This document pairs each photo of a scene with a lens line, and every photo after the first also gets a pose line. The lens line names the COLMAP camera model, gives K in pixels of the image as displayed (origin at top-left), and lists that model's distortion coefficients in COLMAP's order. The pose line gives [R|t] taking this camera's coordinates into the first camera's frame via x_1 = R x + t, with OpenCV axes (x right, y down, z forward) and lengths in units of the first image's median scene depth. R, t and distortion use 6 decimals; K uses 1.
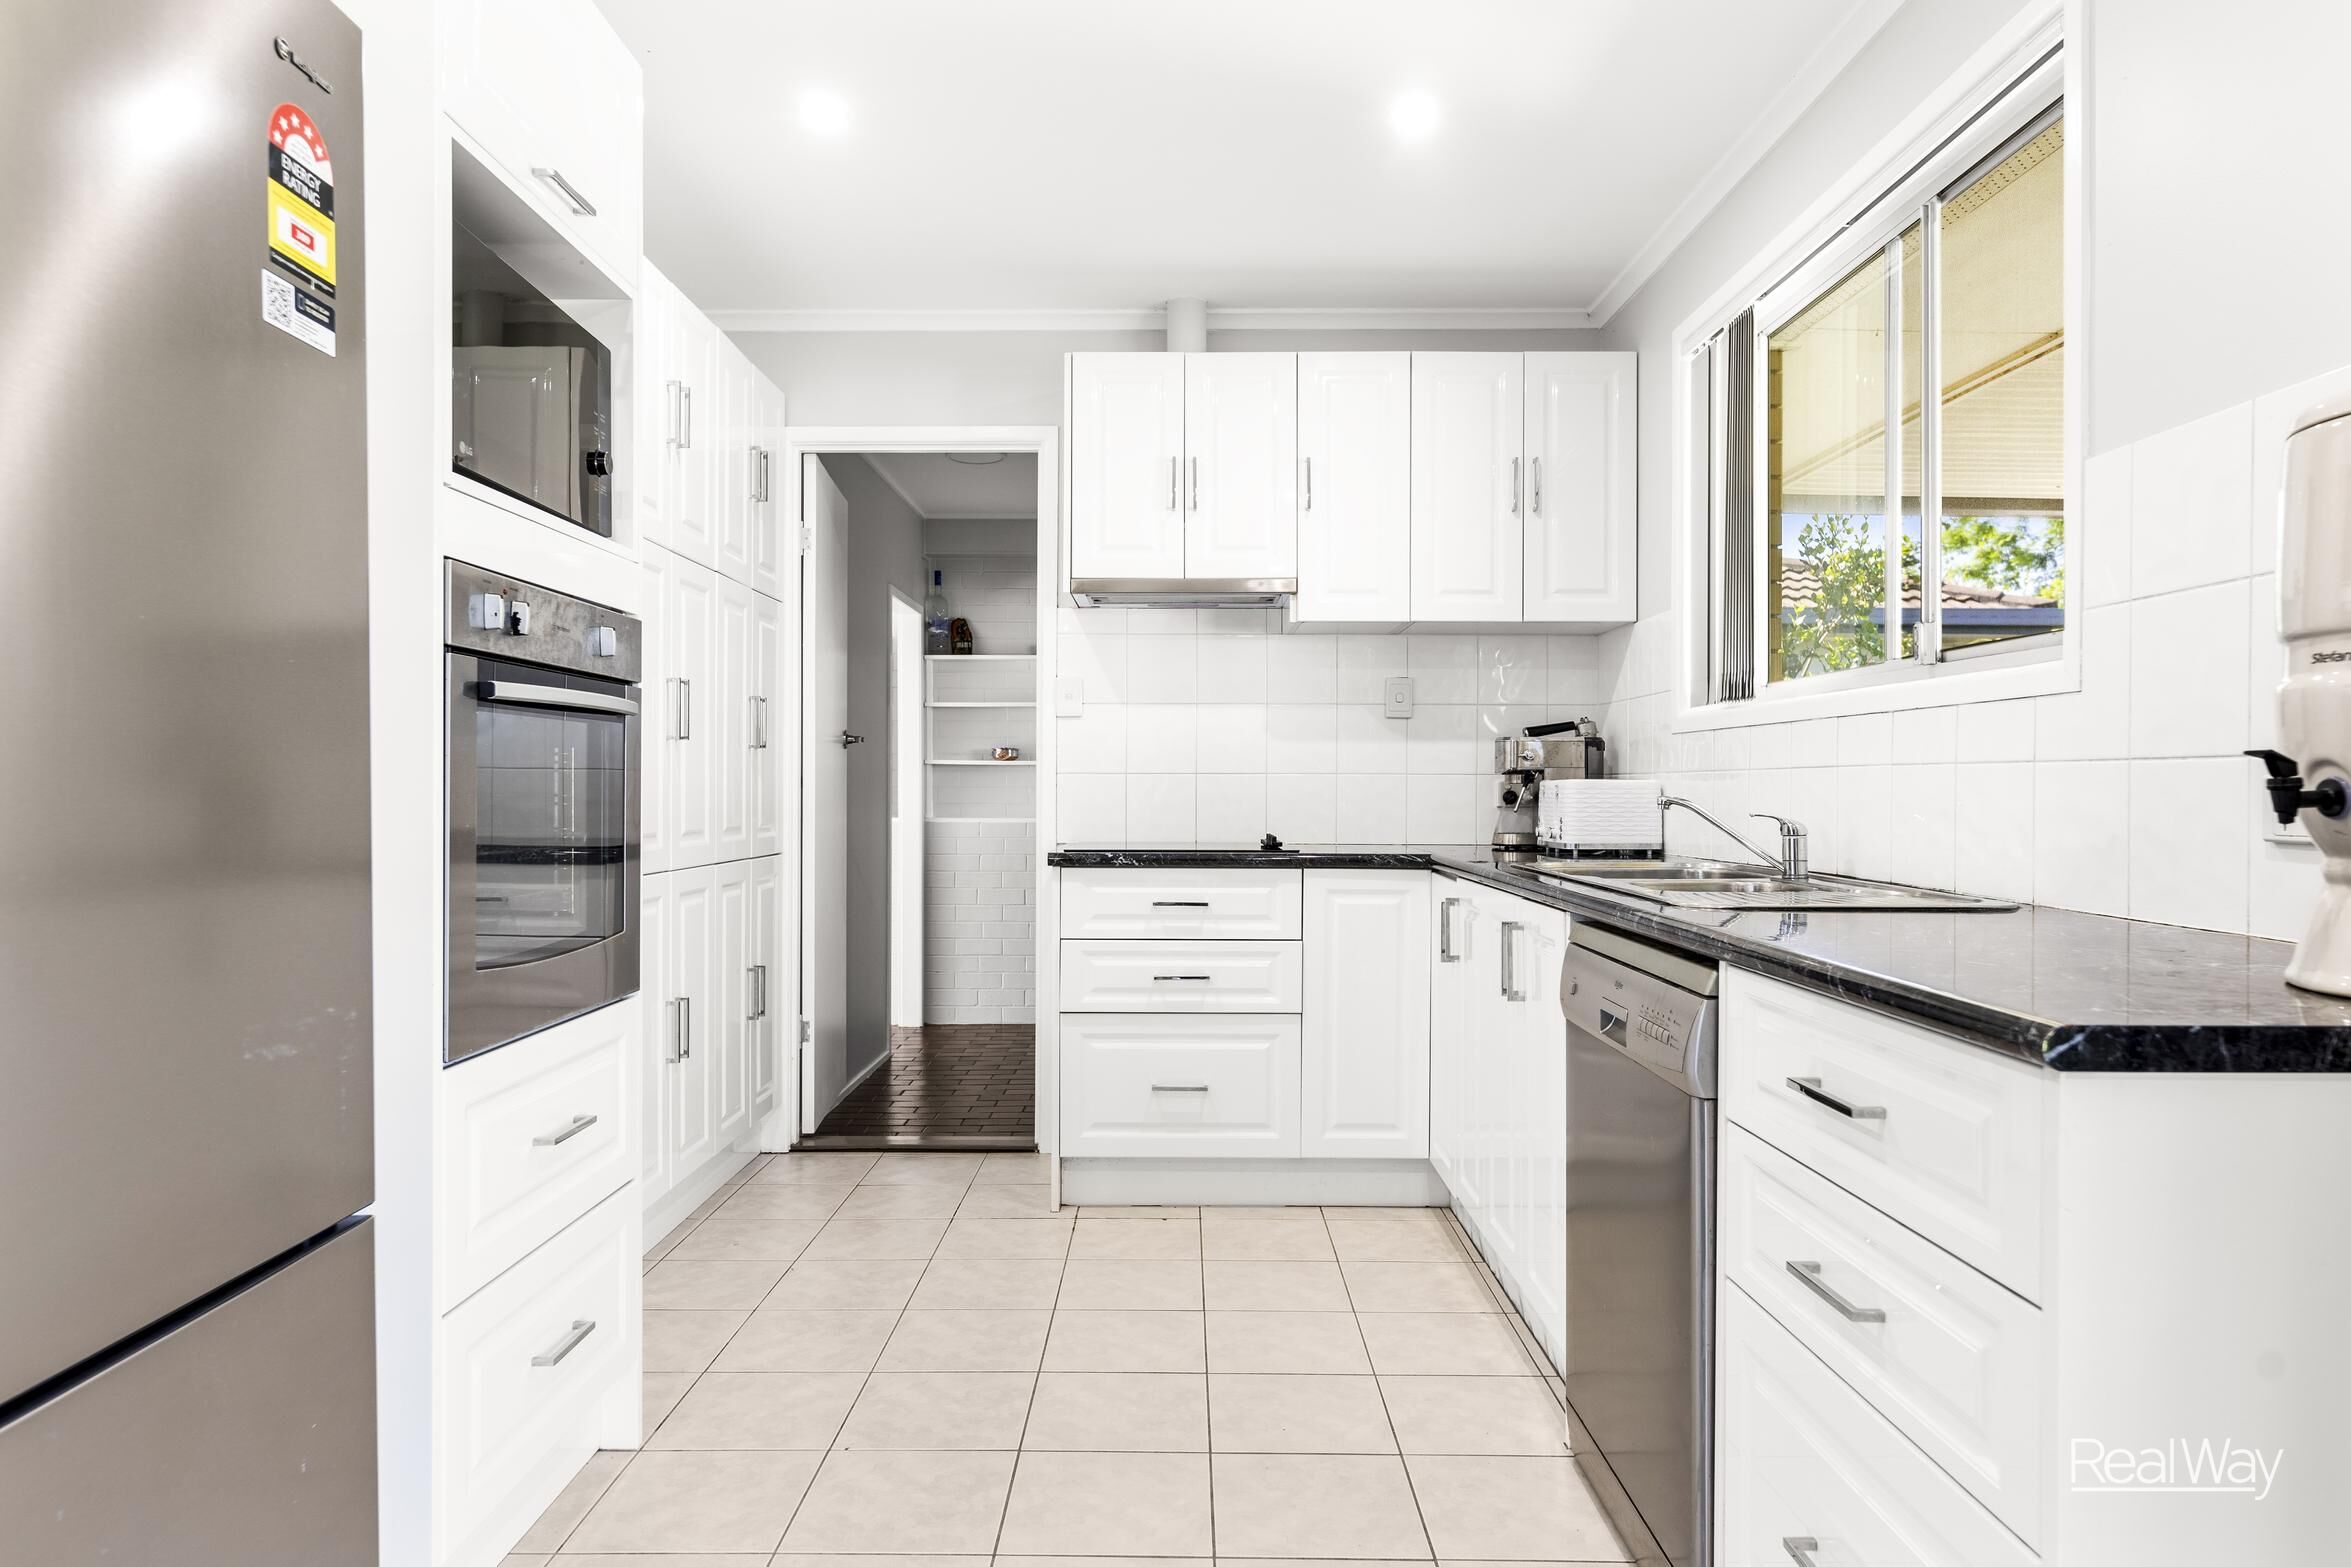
lens RADIAL K [[1408.6, 0, 1173.4], [0, 1408.6, 791.3], [0, 0, 1]] dist [-0.000852, 0.000001]
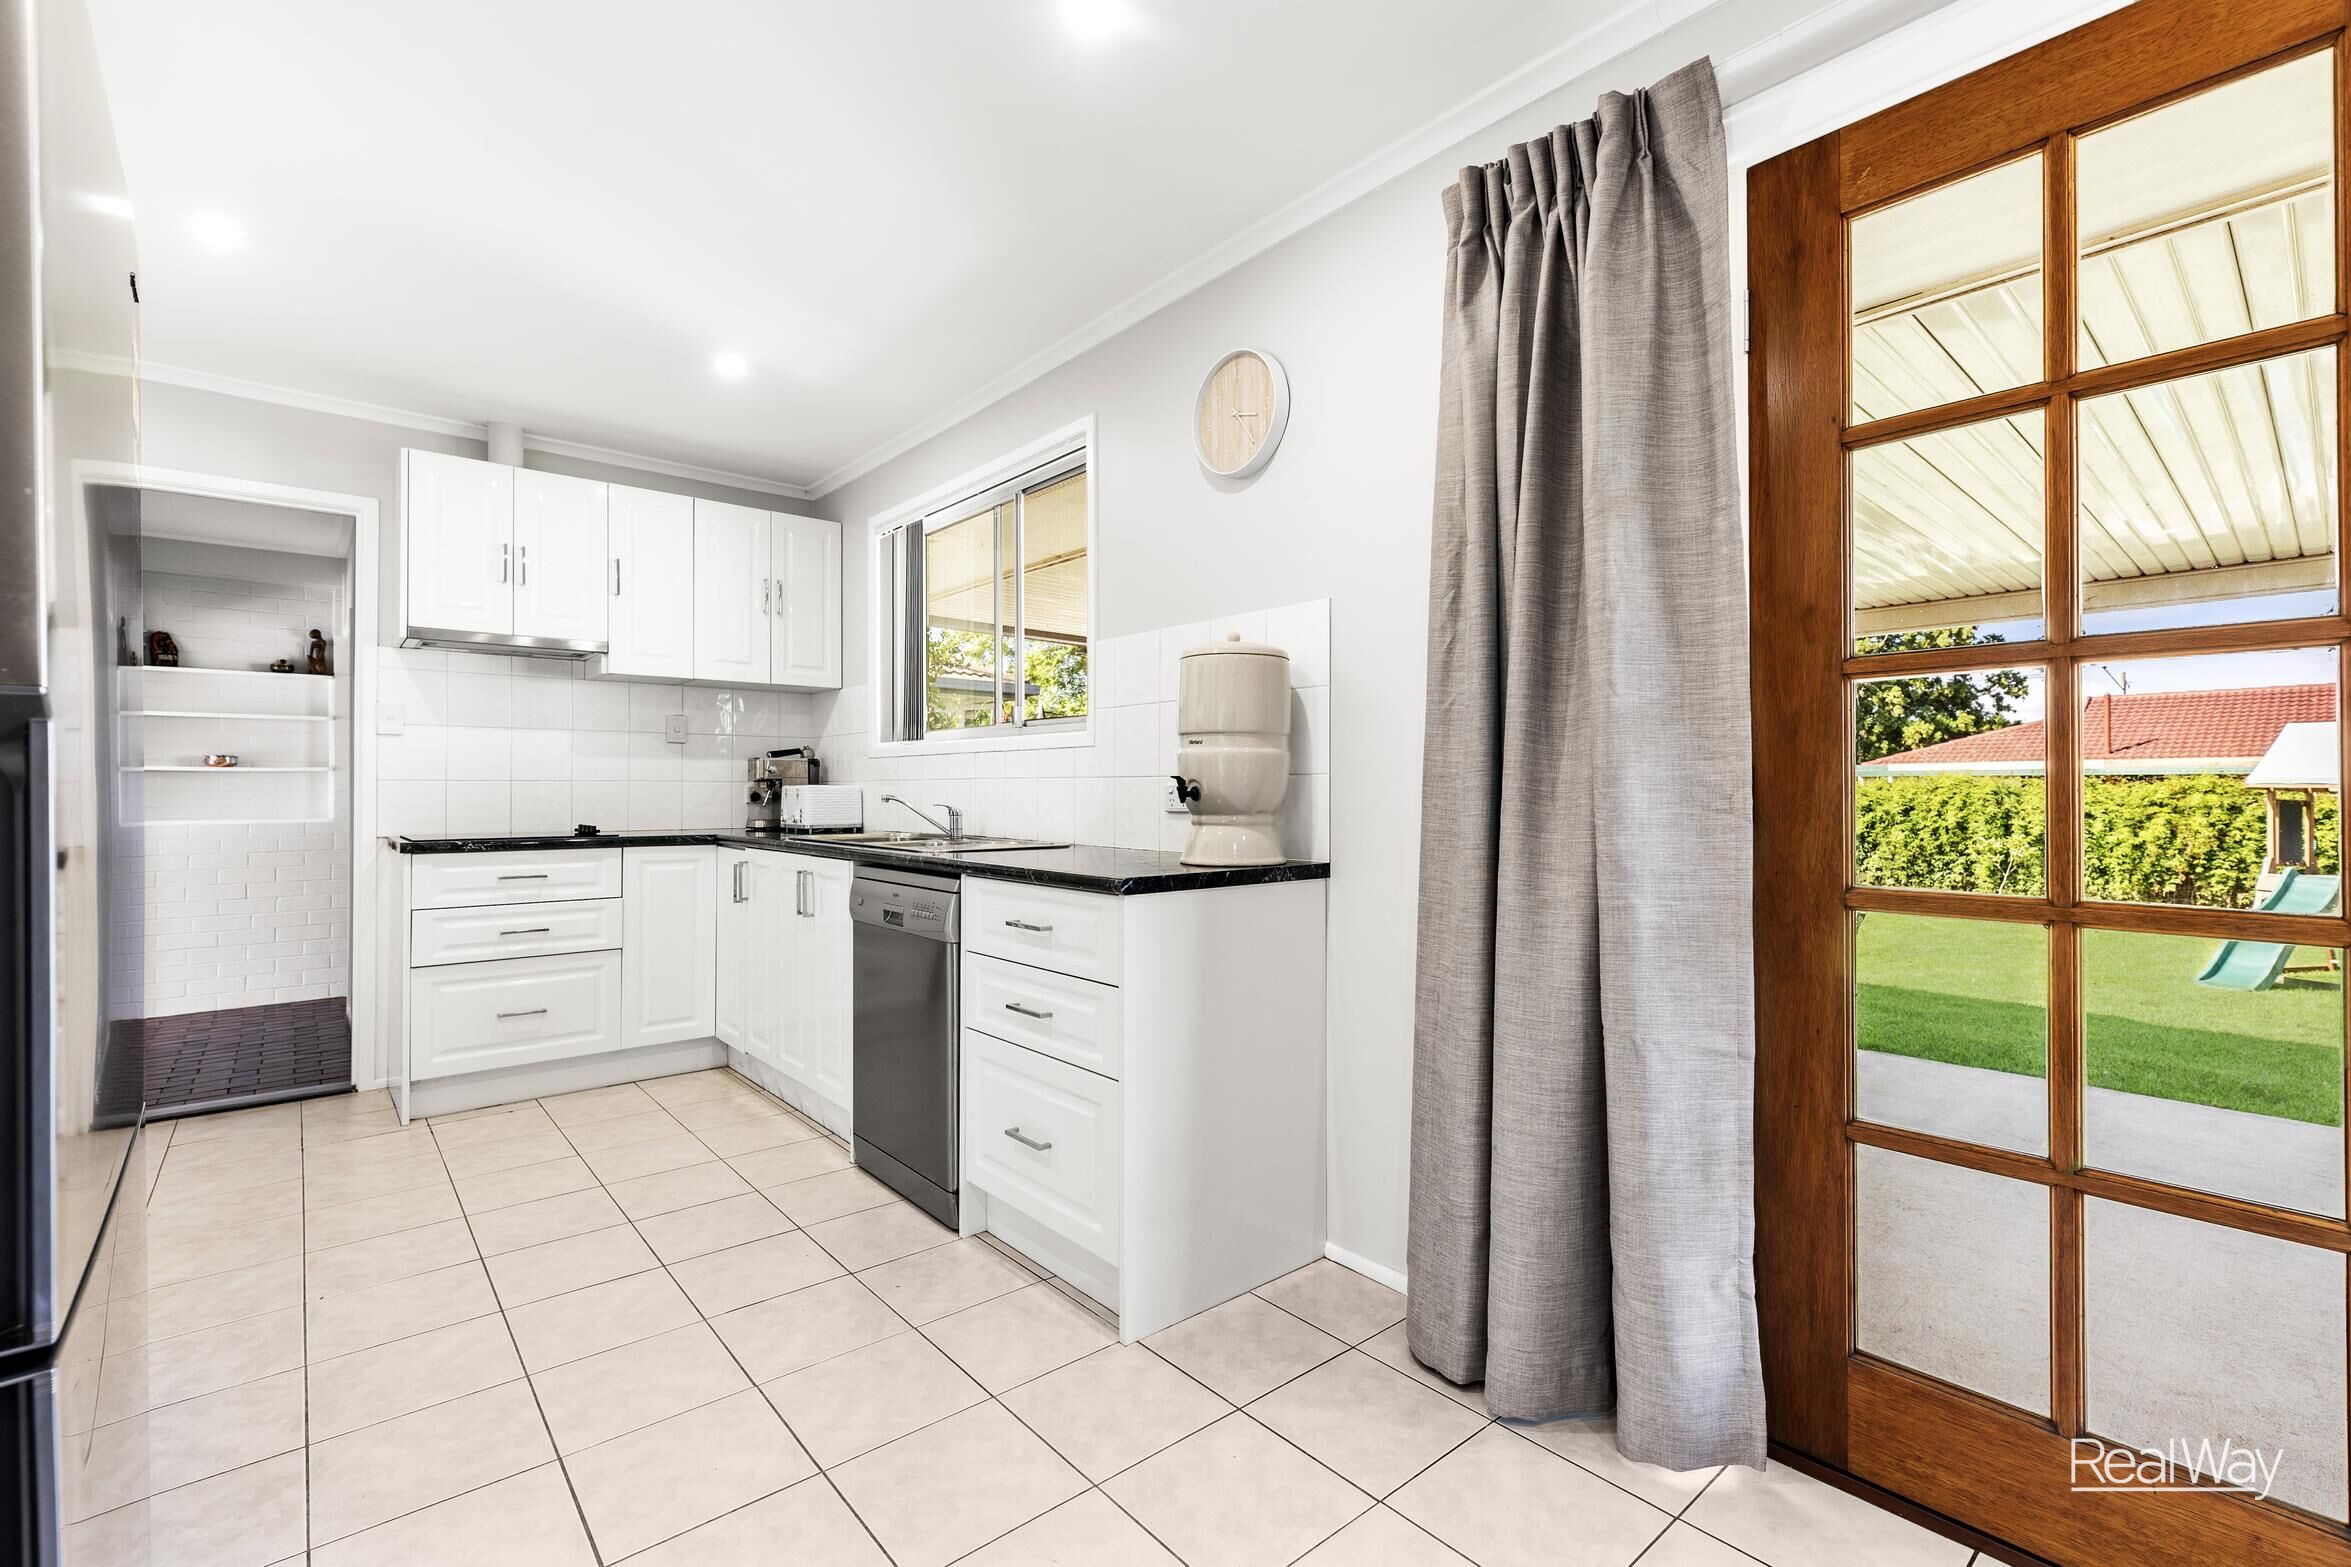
lens RADIAL K [[1017.2, 0, 1175.5], [0, 1017.2, 783.5], [0, 0, 1]] dist [0.000309, -0.000312]
pose [[0.753744, 0.000798, 0.657168, -0.161367], [0.004899, 0.999965, -0.006834, -0.000379], [-0.657150, 0.008371, 0.753714, -0.148935]]
